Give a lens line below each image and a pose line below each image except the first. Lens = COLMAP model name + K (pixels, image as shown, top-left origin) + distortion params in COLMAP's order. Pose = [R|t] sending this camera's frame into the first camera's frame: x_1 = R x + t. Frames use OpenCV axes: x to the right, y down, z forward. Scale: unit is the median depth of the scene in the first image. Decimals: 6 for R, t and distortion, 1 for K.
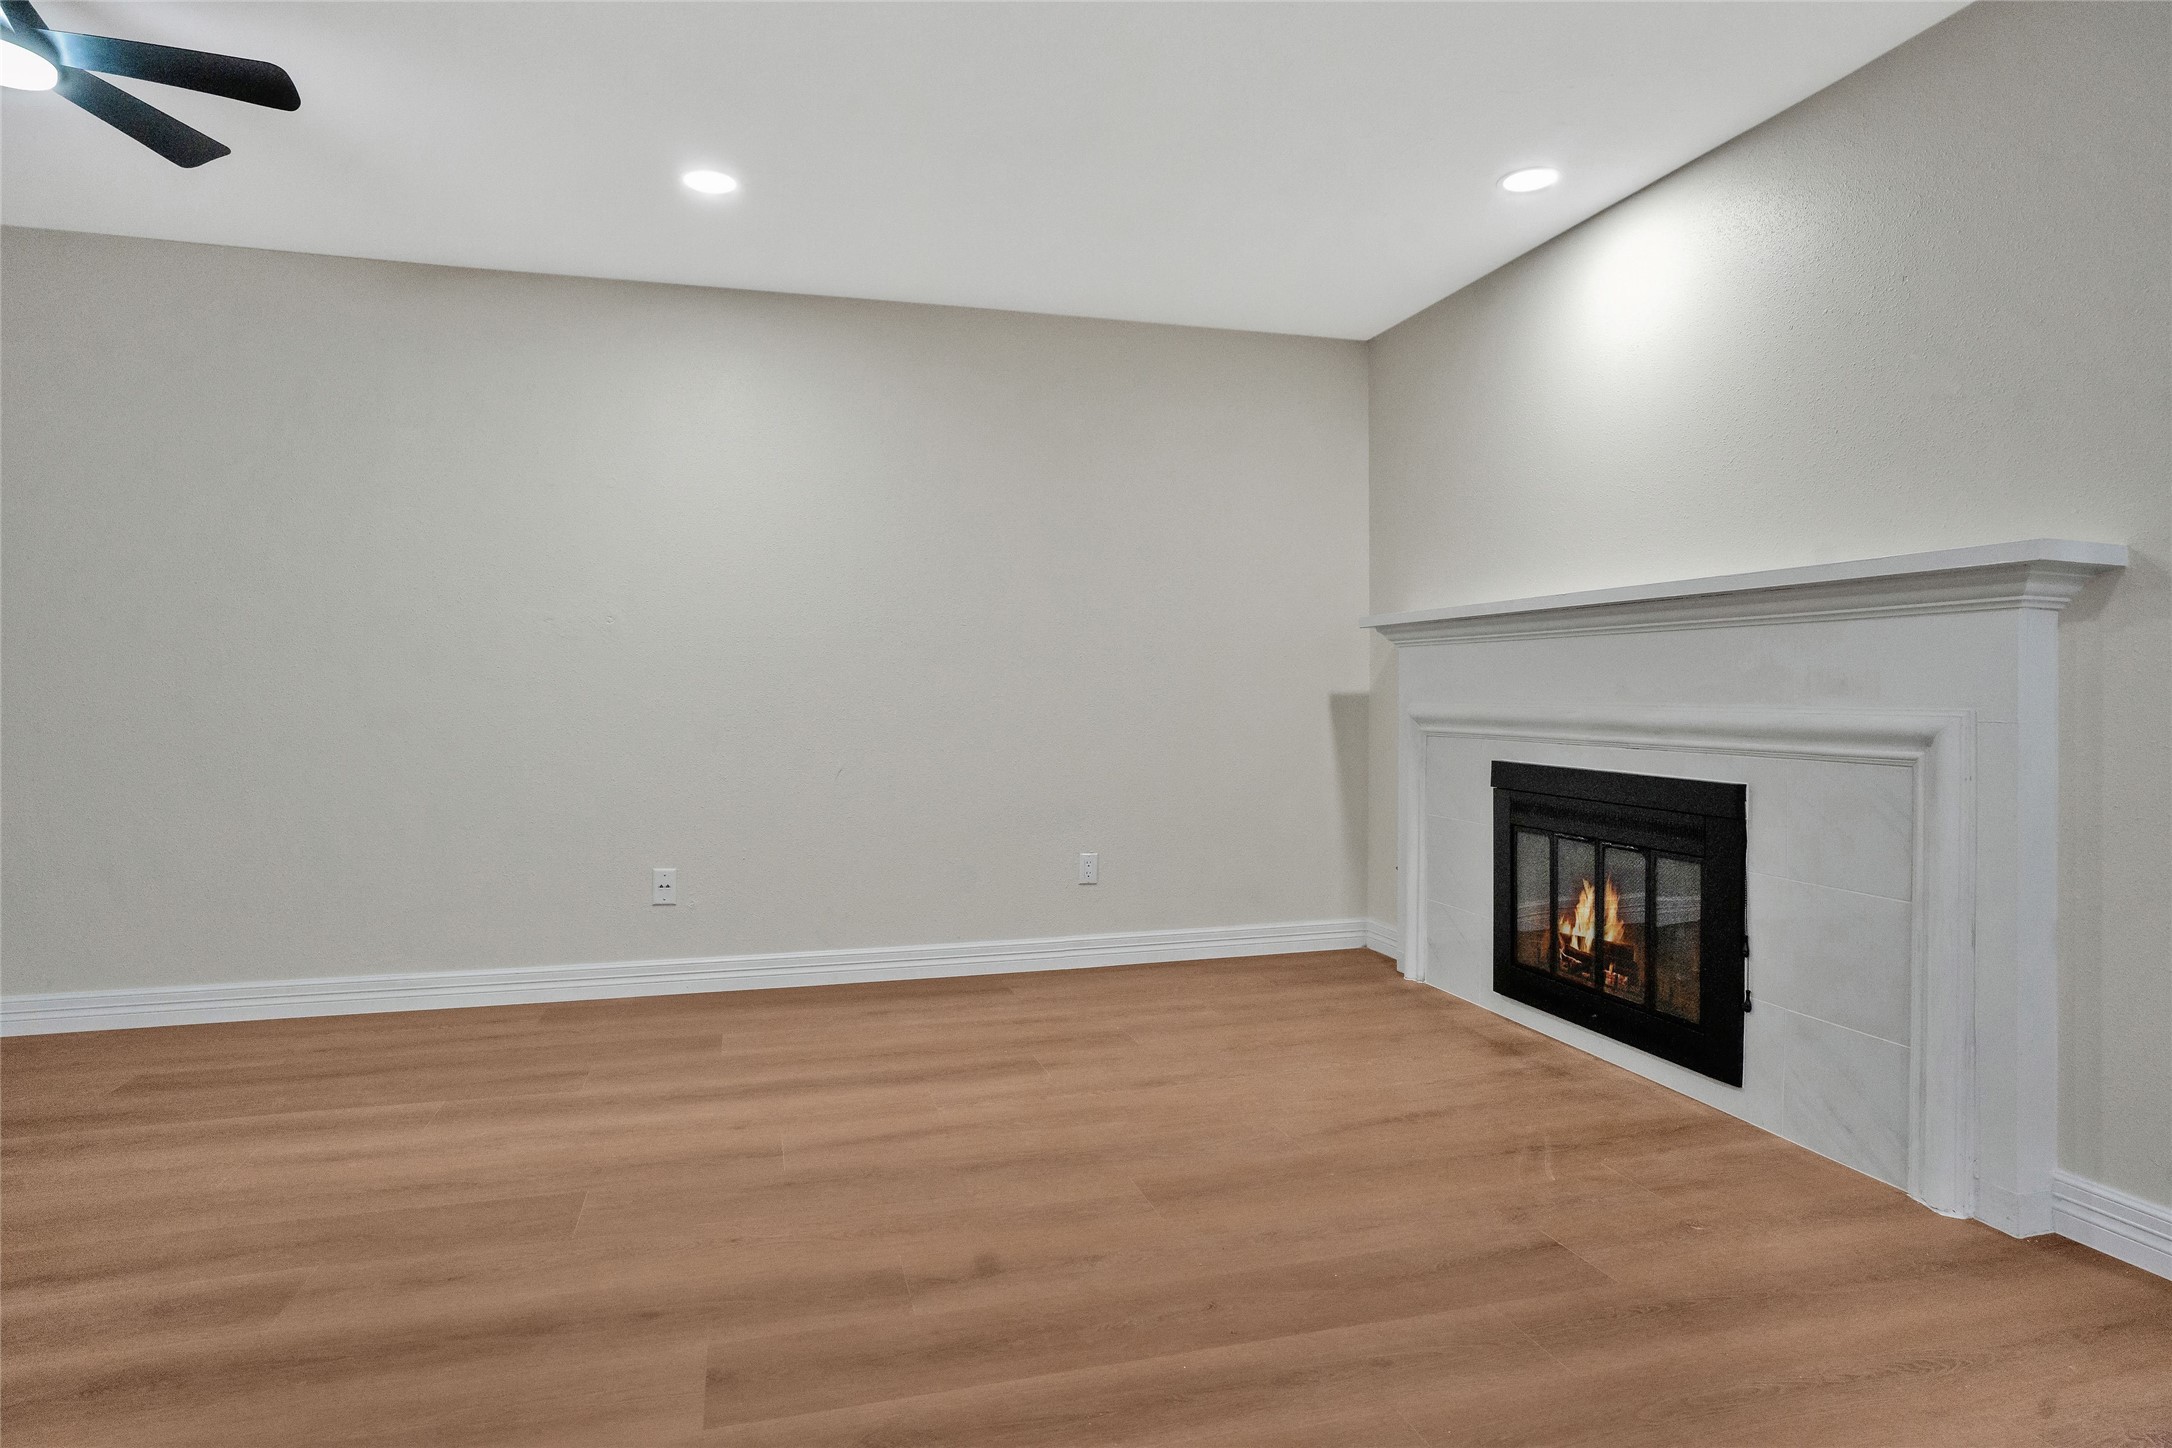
lens RADIAL K [[1188.0, 0, 1083.0], [0, 1188.0, 716.1], [0, 0, 1]] dist [0.003066, 0.002038]
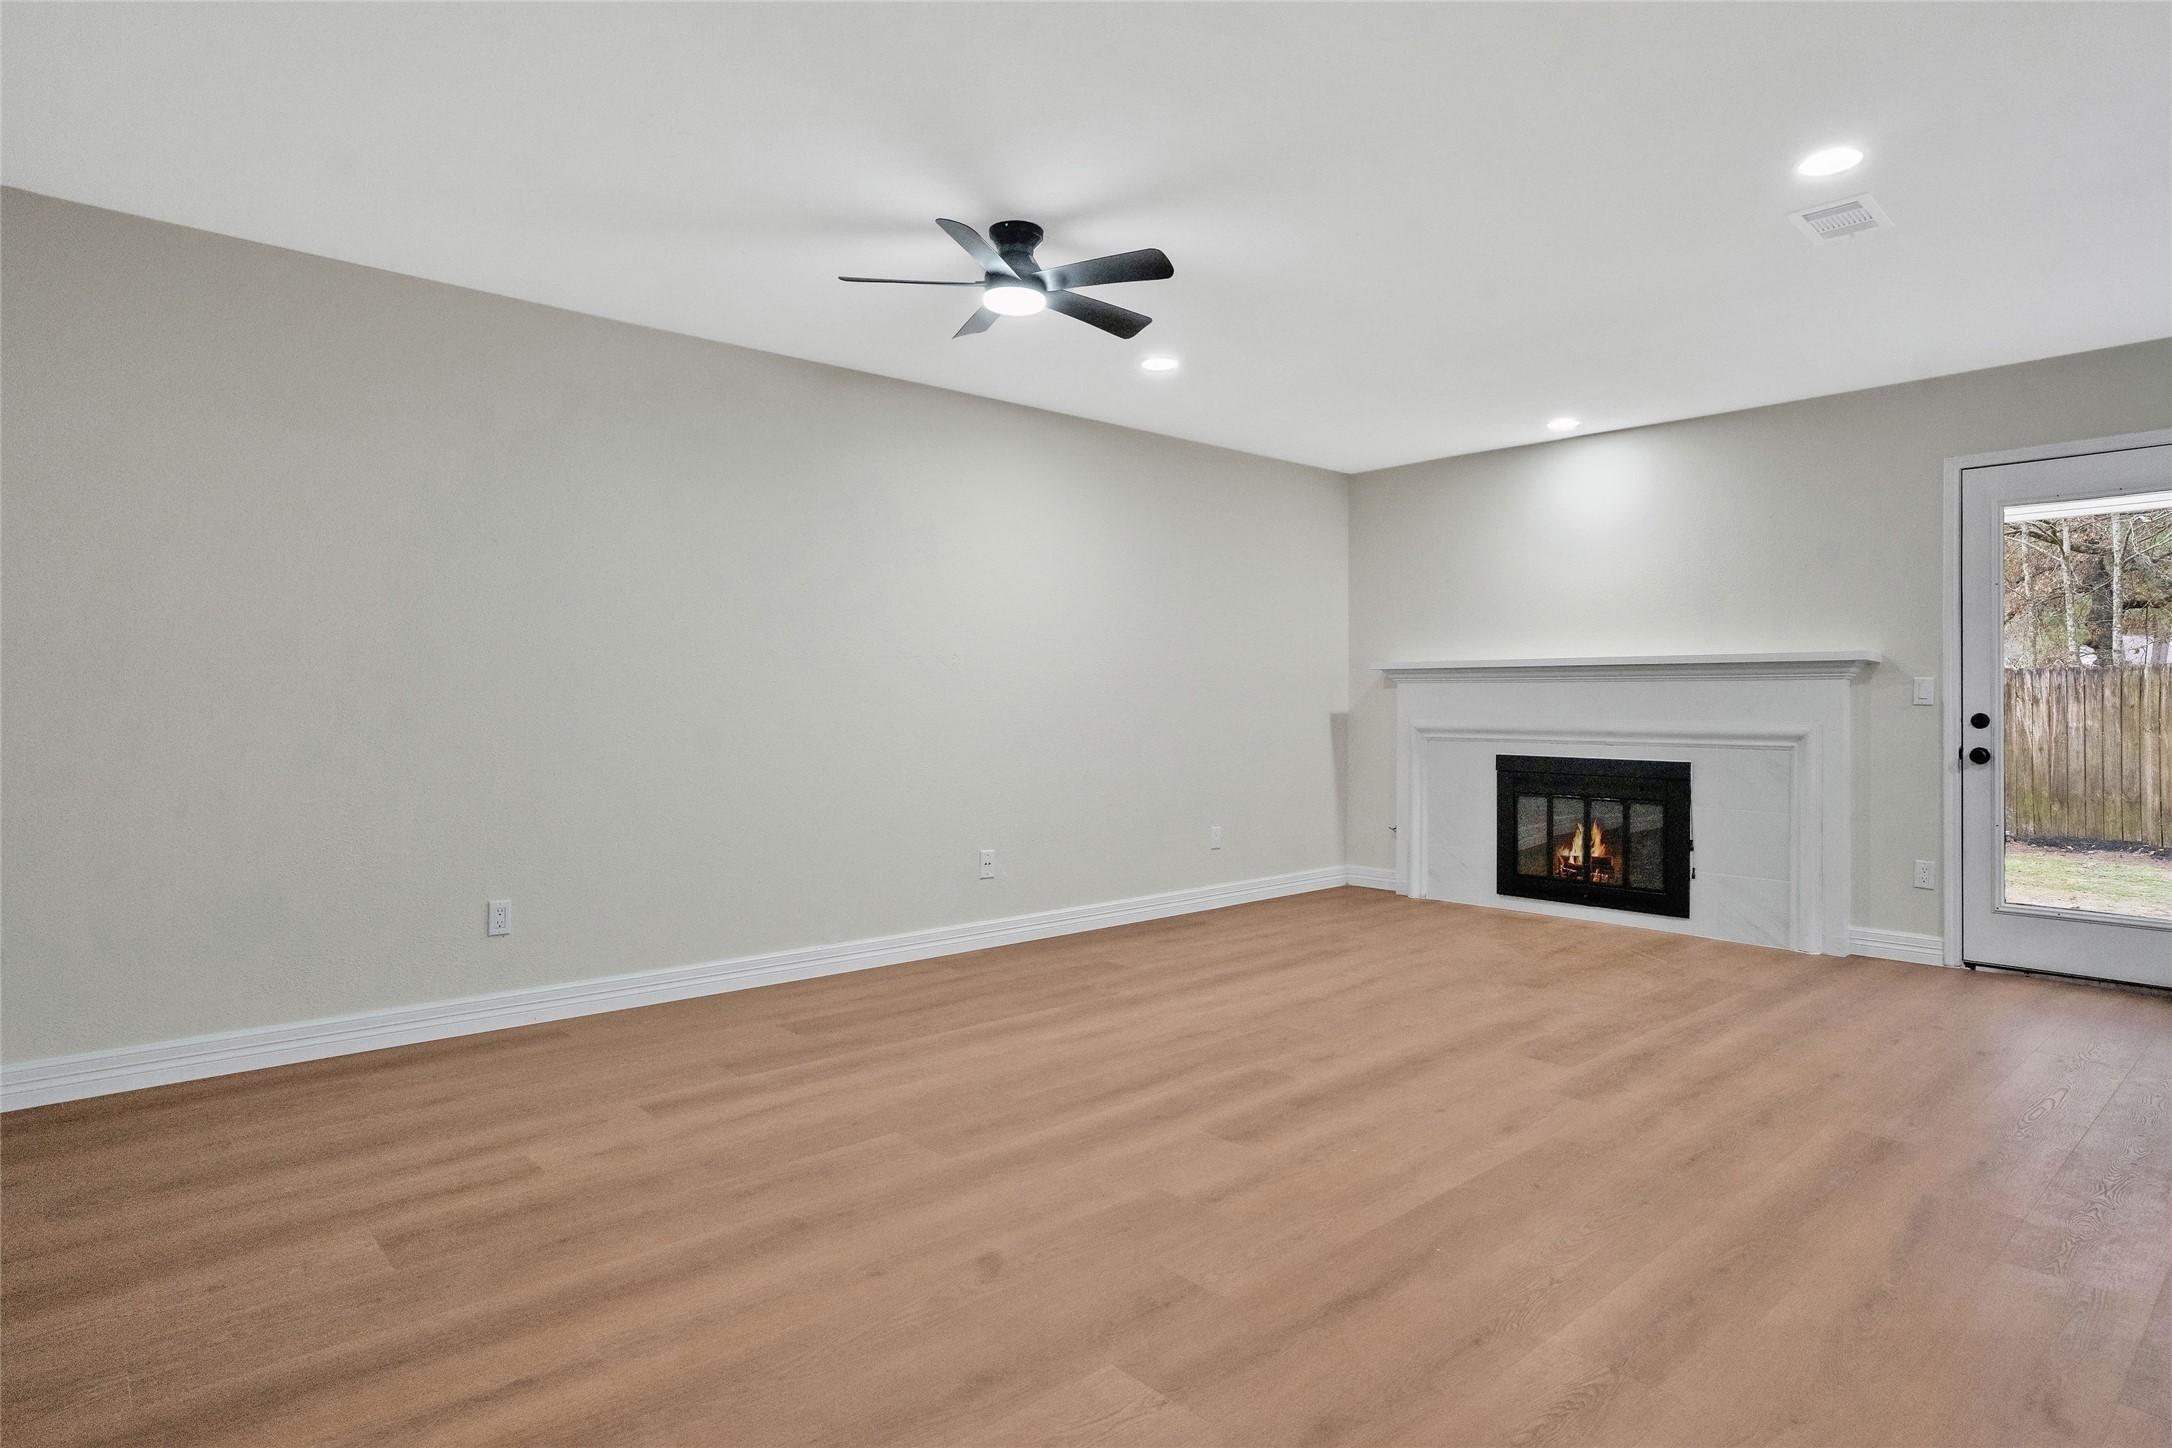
lens RADIAL K [[1188.0, 0, 1091.8], [0, 1188.0, 718.9], [0, 0, 1]] dist [0.003066, 0.002038]
pose [[0.889157, -0.003047, 0.457593, -1.048836], [0.006597, 0.999959, -0.006160, -0.006715], [-0.457556, 0.008496, 0.889140, -0.246923]]
